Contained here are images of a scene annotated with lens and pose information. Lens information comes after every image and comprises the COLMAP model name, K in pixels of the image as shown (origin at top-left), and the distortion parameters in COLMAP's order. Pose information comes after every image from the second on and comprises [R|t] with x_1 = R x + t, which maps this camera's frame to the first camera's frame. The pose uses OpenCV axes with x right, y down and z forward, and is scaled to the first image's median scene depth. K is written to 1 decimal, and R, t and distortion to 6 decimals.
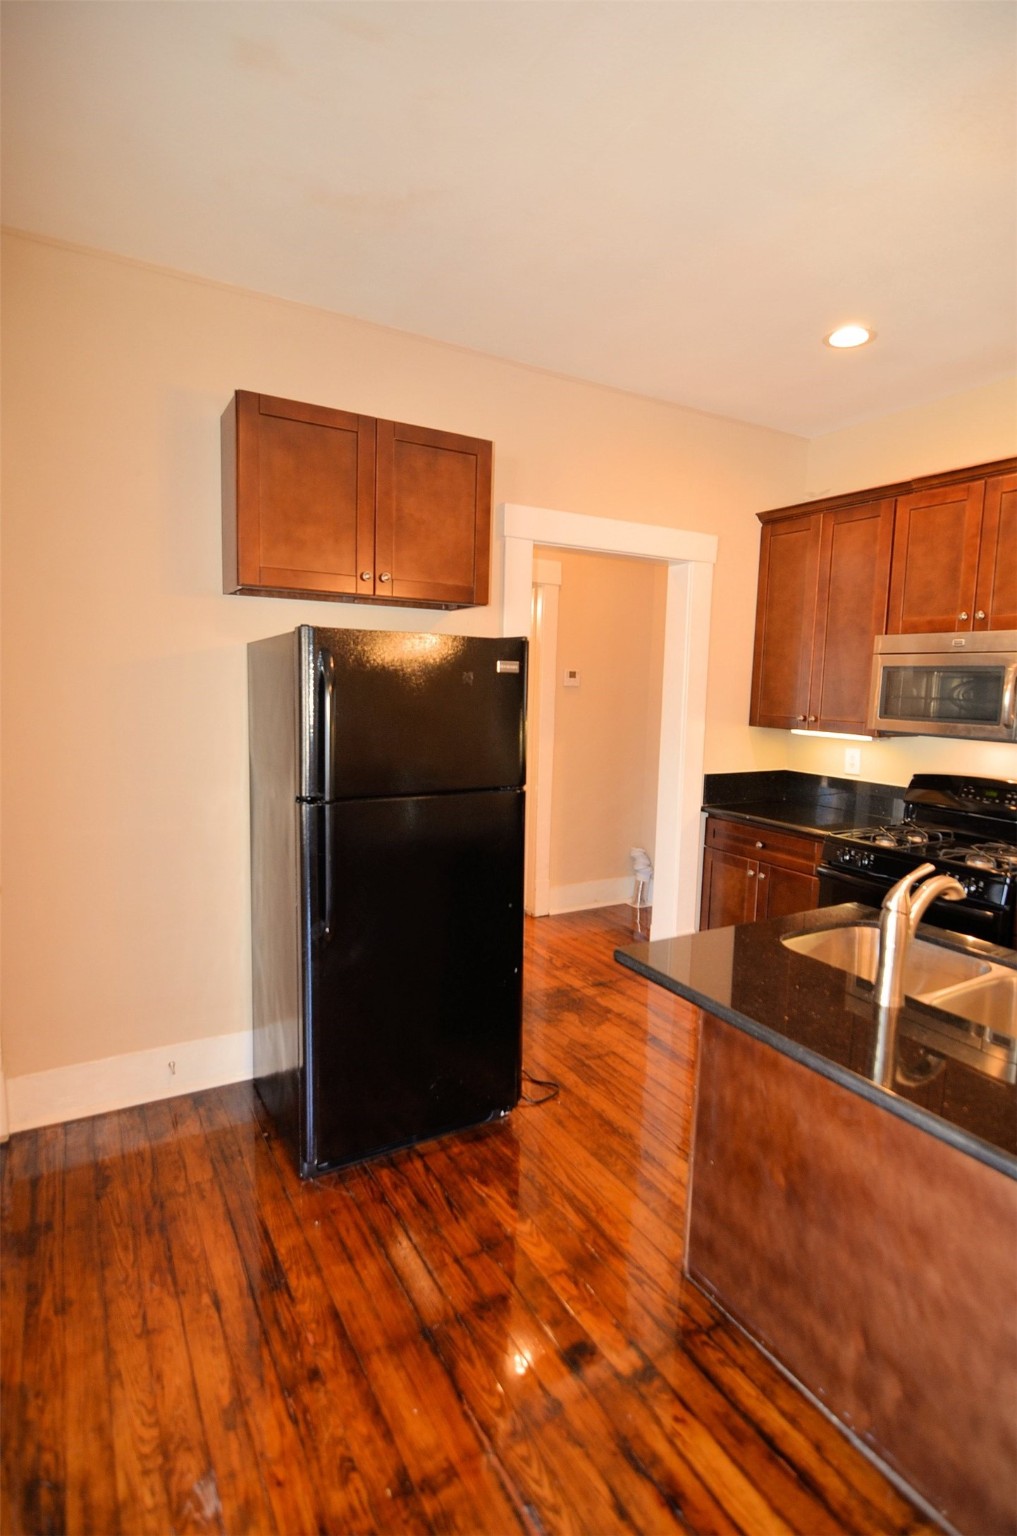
lens RADIAL K [[753.4, 0, 508.3], [0, 753.4, 762.5], [0, 0, 1]] dist [-0.008565, -0.007812]
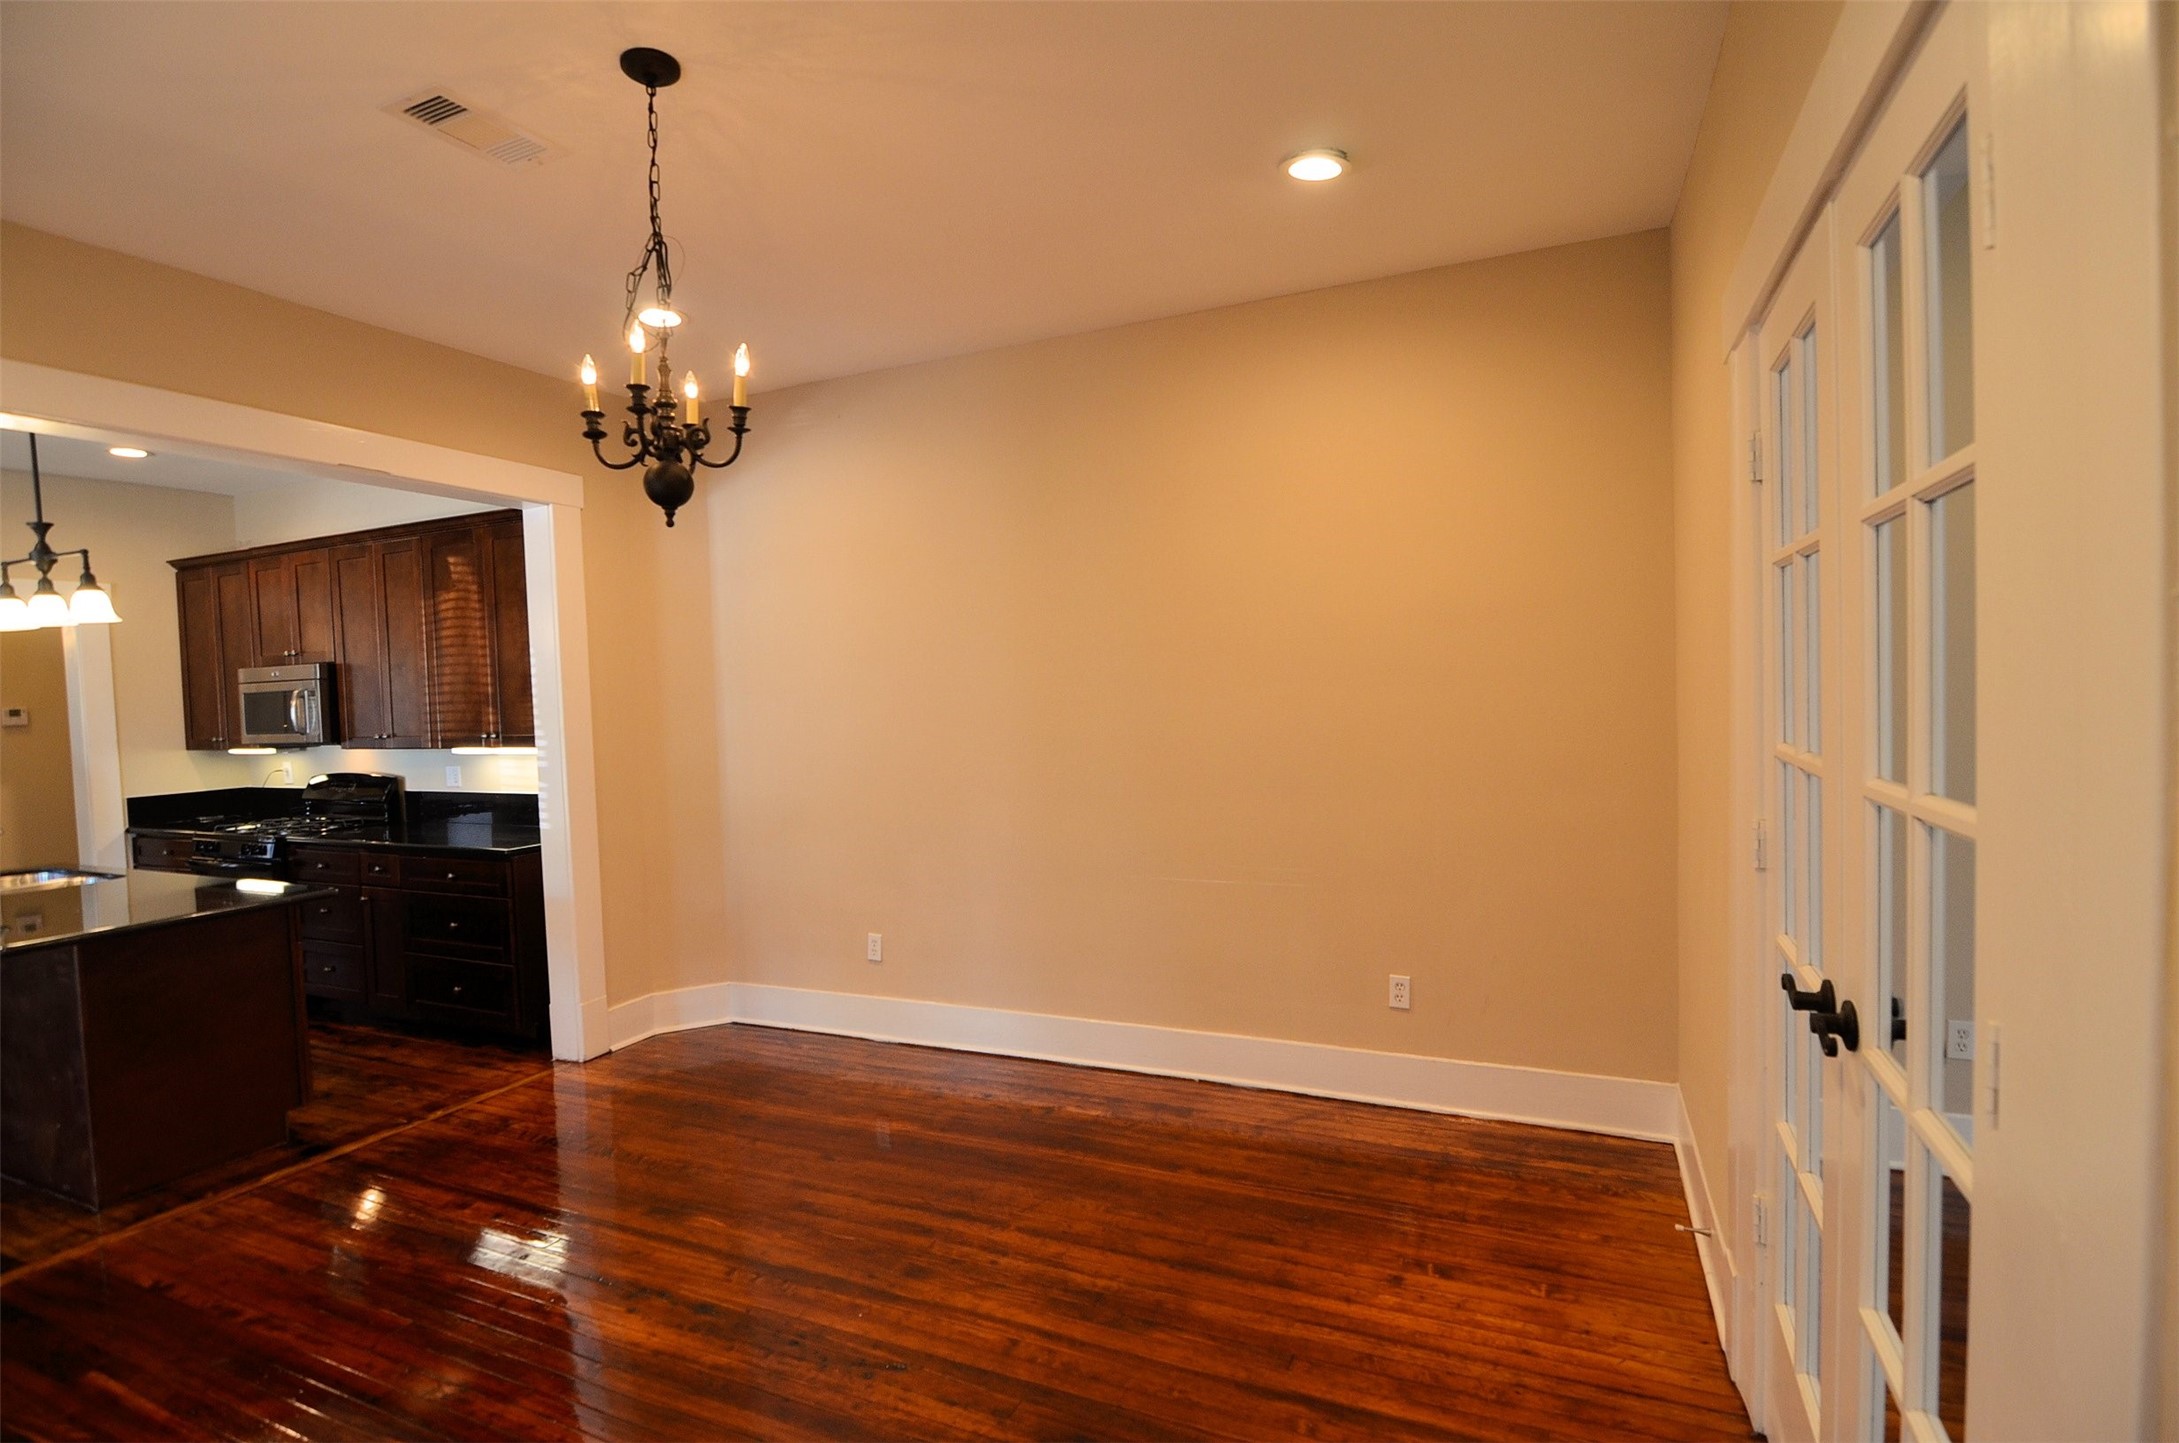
lens RADIAL K [[1050.6, 0, 1087.6], [0, 1050.6, 712.0], [0, 0, 1]] dist [-0.009986, -0.006878]
pose [[0.806430, -0.068077, 0.587398, 0.733511], [0.119971, 0.991528, -0.049792, 0.191396], [-0.579032, 0.110625, 0.807765, -1.464797]]
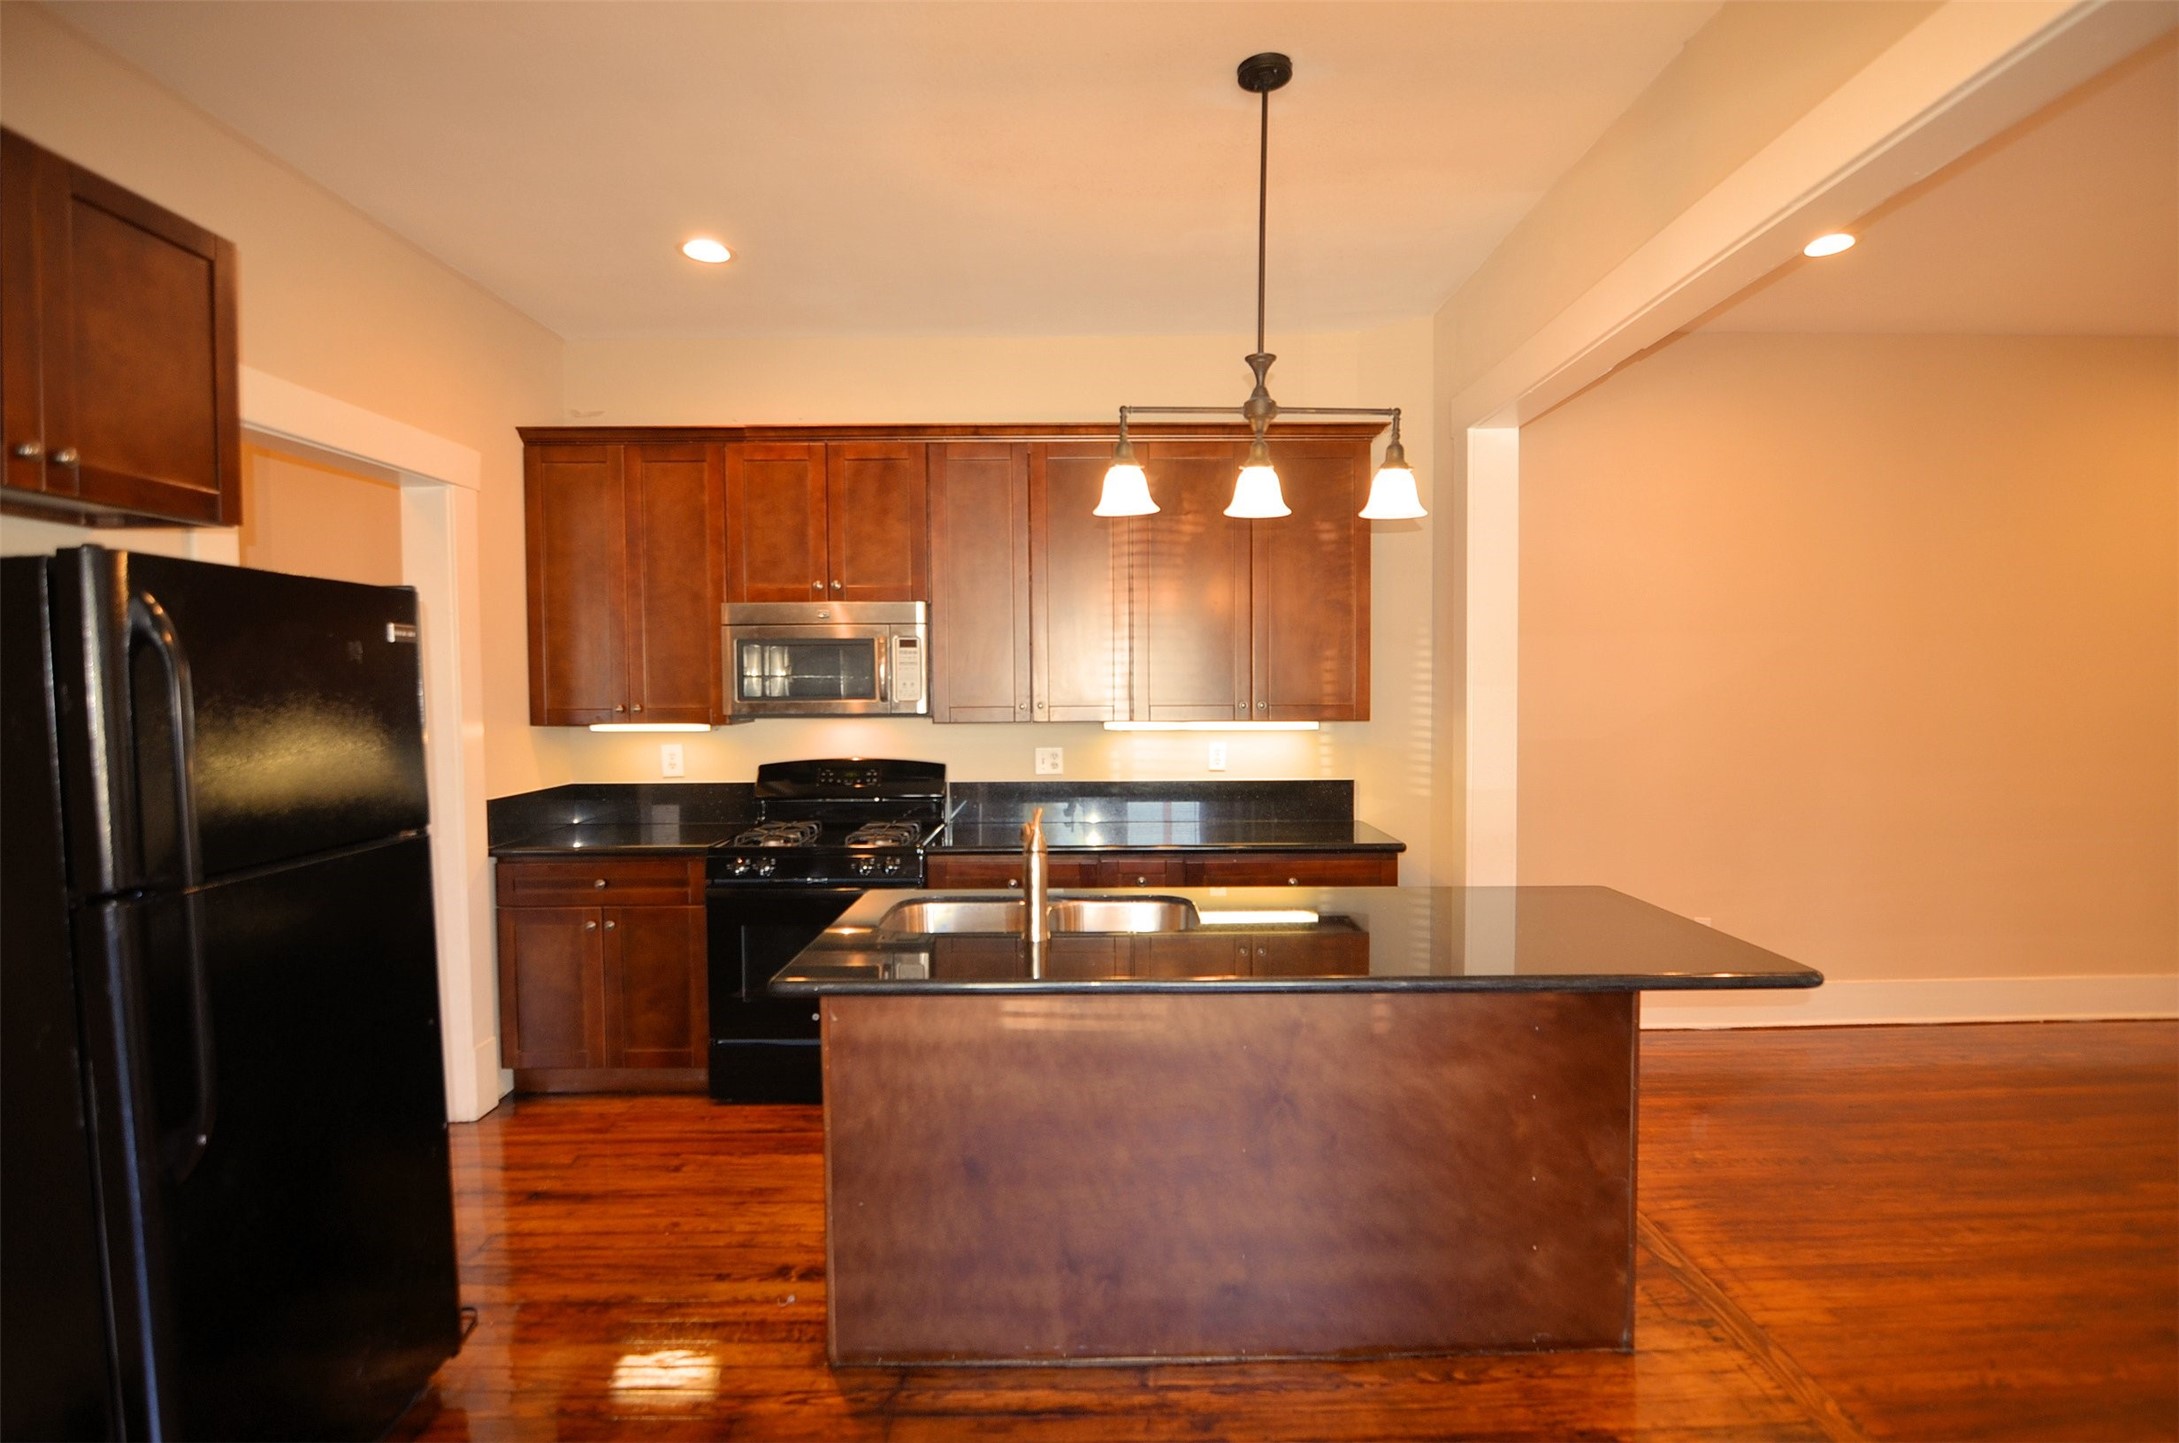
lens RADIAL K [[1081.9, 0, 1098.4], [0, 1081.9, 722.2], [0, 0, 1]] dist [-0.007242, -0.008777]
pose [[0.487908, -0.062463, 0.870657, -0.440295], [0.116273, 0.993199, 0.006096, 0.005473], [-0.865116, 0.098260, 0.491852, 0.068956]]
